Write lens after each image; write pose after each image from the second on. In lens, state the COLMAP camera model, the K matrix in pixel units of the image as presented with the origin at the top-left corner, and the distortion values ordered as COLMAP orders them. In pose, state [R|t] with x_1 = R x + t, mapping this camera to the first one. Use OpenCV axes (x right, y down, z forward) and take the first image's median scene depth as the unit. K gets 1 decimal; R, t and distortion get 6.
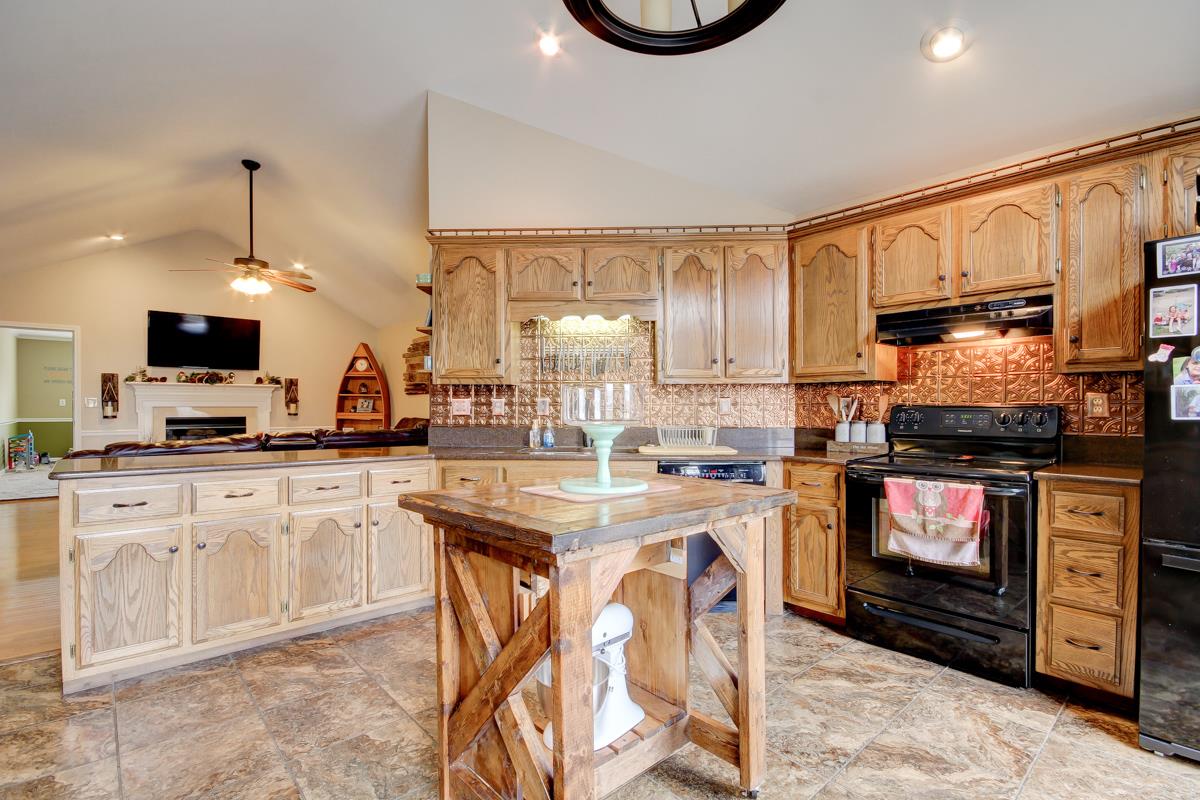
lens RADIAL K [[557.7, 0, 598.4], [0, 557.7, 410.3], [0, 0, 1]] dist [-0.003985, -0.000452]
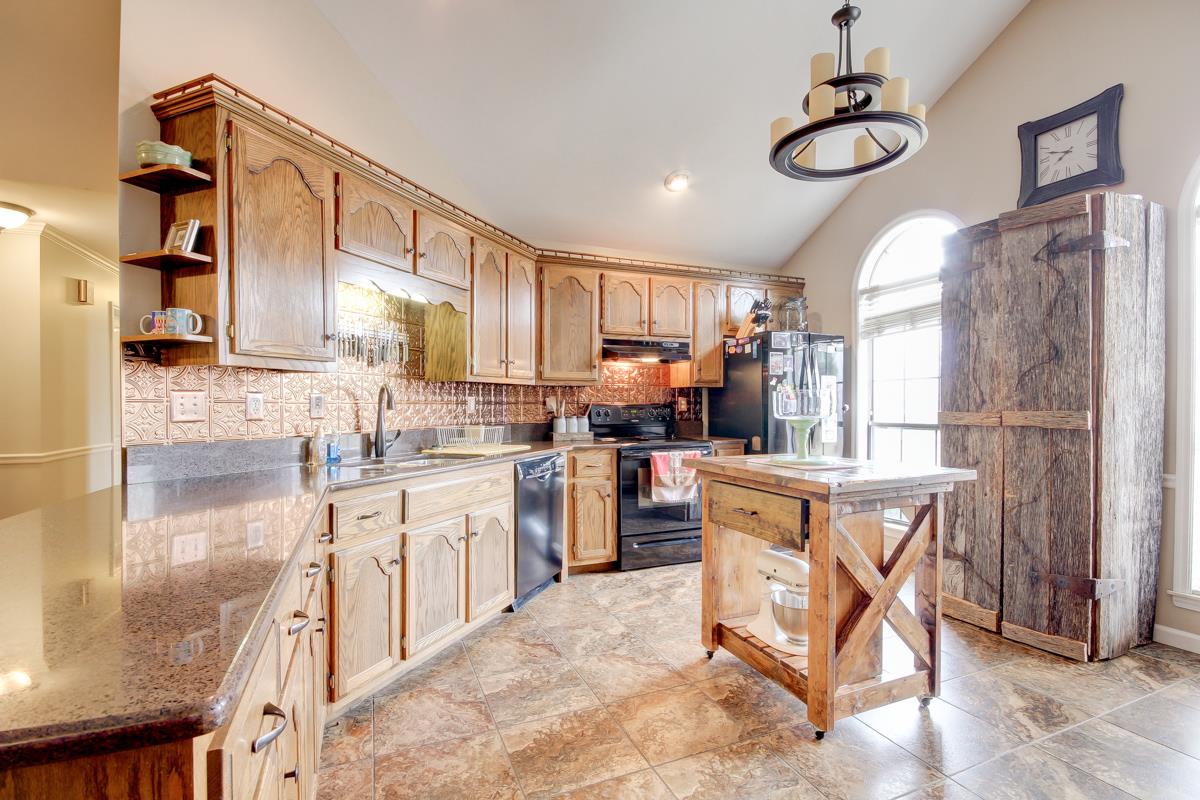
lens RADIAL K [[557.7, 0, 611.7], [0, 557.7, 411.7], [0, 0, 1]] dist [-0.003985, -0.000452]
pose [[0.318154, -0.010882, 0.947977, -0.617827], [0.007158, 0.999933, 0.009076, -0.002312], [-0.948012, 0.003898, 0.318211, 0.417204]]
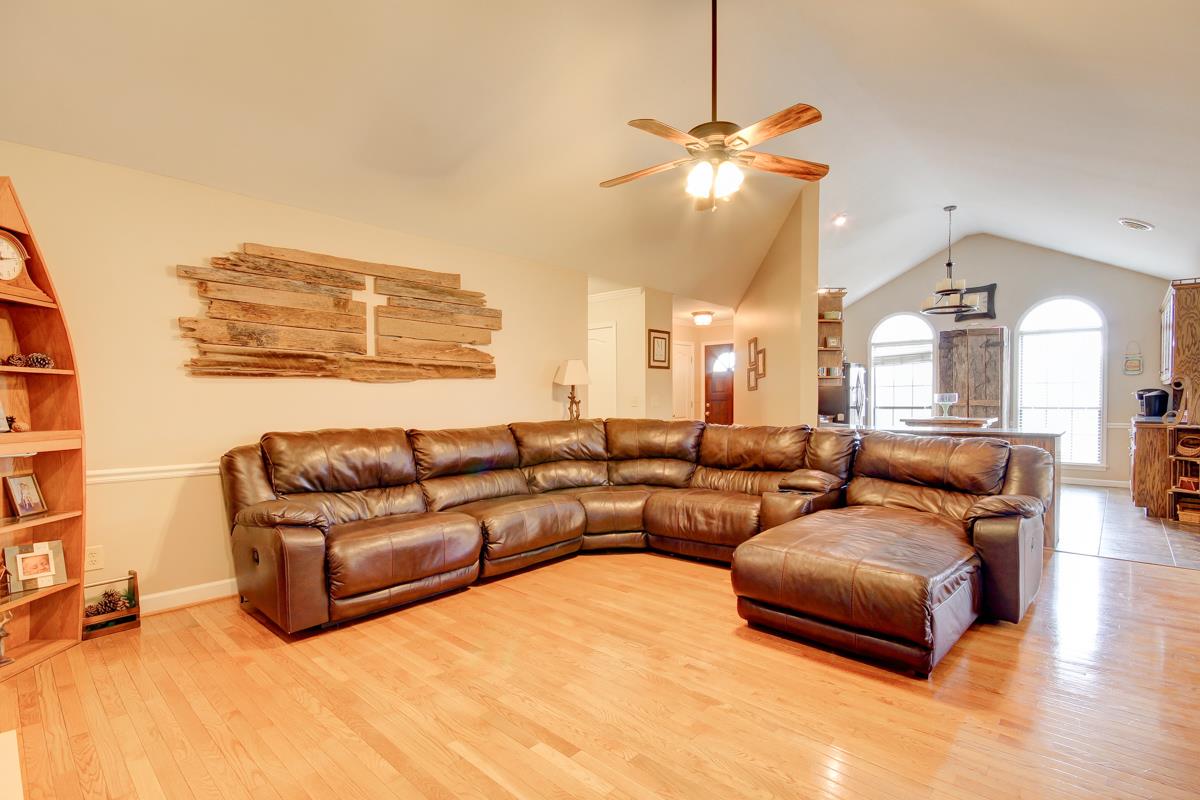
lens RADIAL K [[557.7, 0, 614.3], [0, 557.7, 412.8], [0, 0, 1]] dist [-0.003985, -0.000452]
pose [[-0.102038, -0.027417, 0.994403, -1.615787], [0.012792, 0.999501, 0.028870, -0.021503], [-0.994698, 0.015666, -0.101637, 1.618672]]
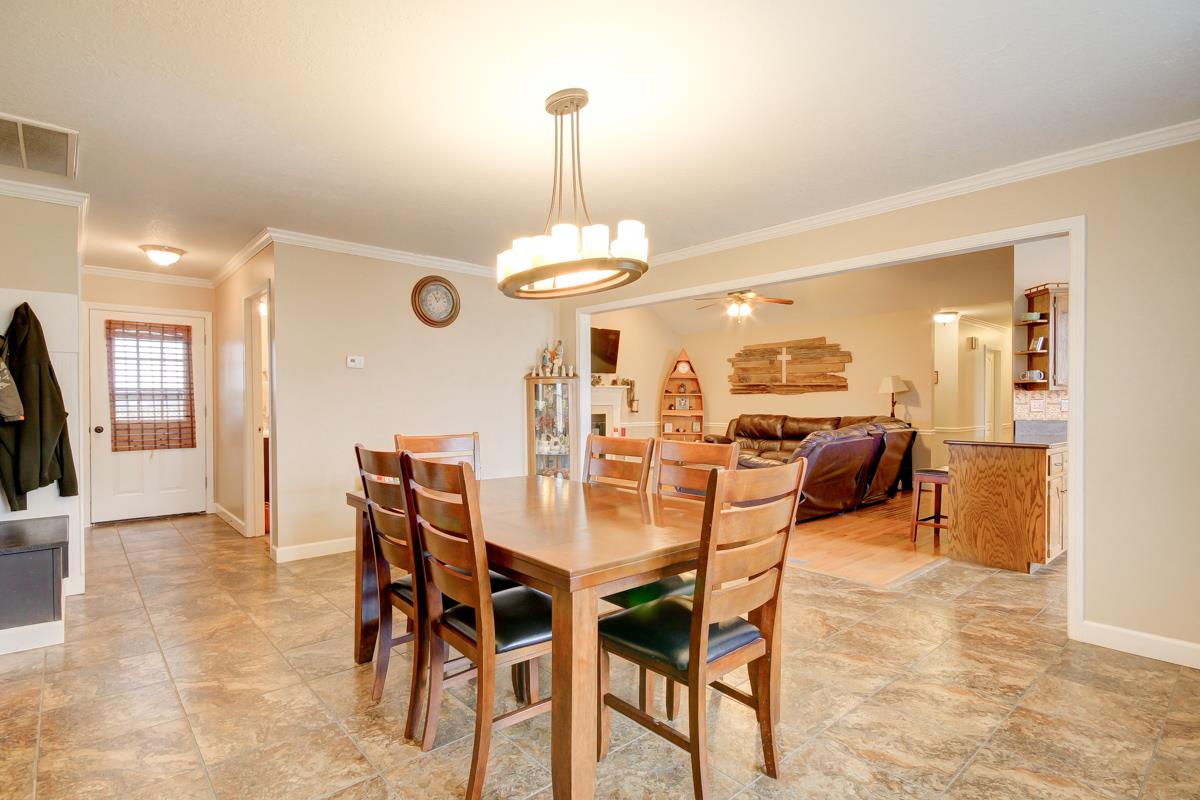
lens RADIAL K [[596.8, 0, 604.7], [0, 596.8, 409.0], [0, 0, 1]] dist [0.000795, 0.000307]
pose [[0.999991, -0.003356, -0.002657, -1.293616], [0.003368, 0.999984, 0.004546, -0.008156], [0.002642, -0.004555, 0.999986, -0.490164]]
